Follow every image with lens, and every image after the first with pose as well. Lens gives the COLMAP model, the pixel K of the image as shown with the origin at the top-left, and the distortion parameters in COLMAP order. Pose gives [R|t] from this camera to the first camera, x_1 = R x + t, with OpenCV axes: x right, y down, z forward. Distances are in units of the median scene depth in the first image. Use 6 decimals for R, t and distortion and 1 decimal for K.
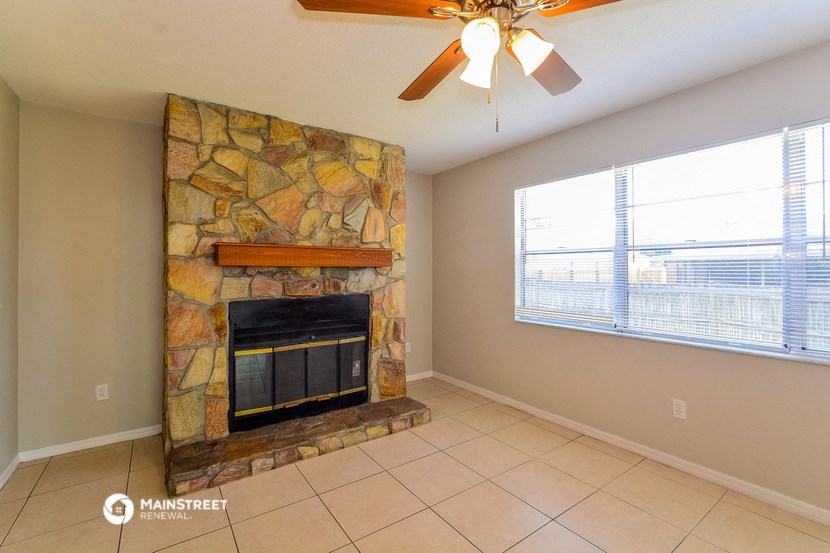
lens RADIAL K [[368.0, 0, 414.7], [0, 368.0, 269.4], [0, 0, 1]] dist [-0.021770, 0.000796]
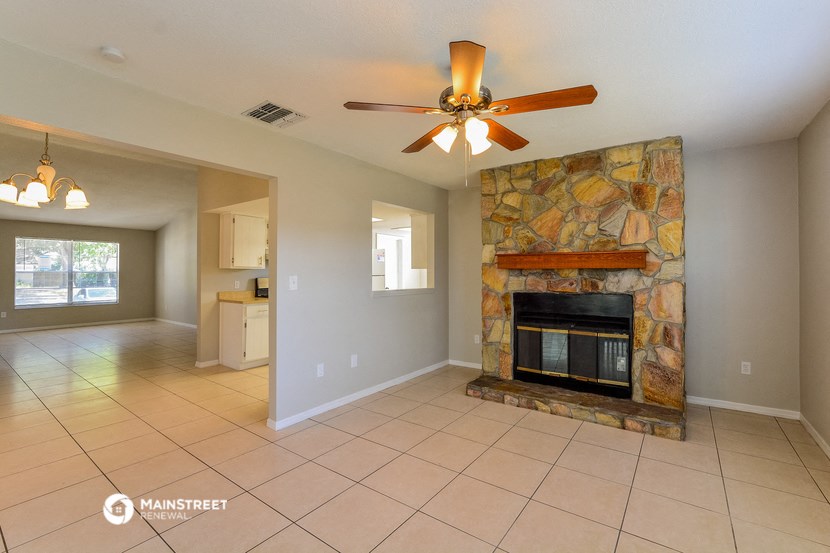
lens RADIAL K [[368.0, 0, 422.1], [0, 368.0, 272.3], [0, 0, 1]] dist [-0.021770, 0.000796]
pose [[0.328561, 0.000037, -0.944483, 0.764692], [0.003784, 0.999992, 0.001355, 0.001256], [0.944475, -0.004019, 0.328558, 0.131314]]
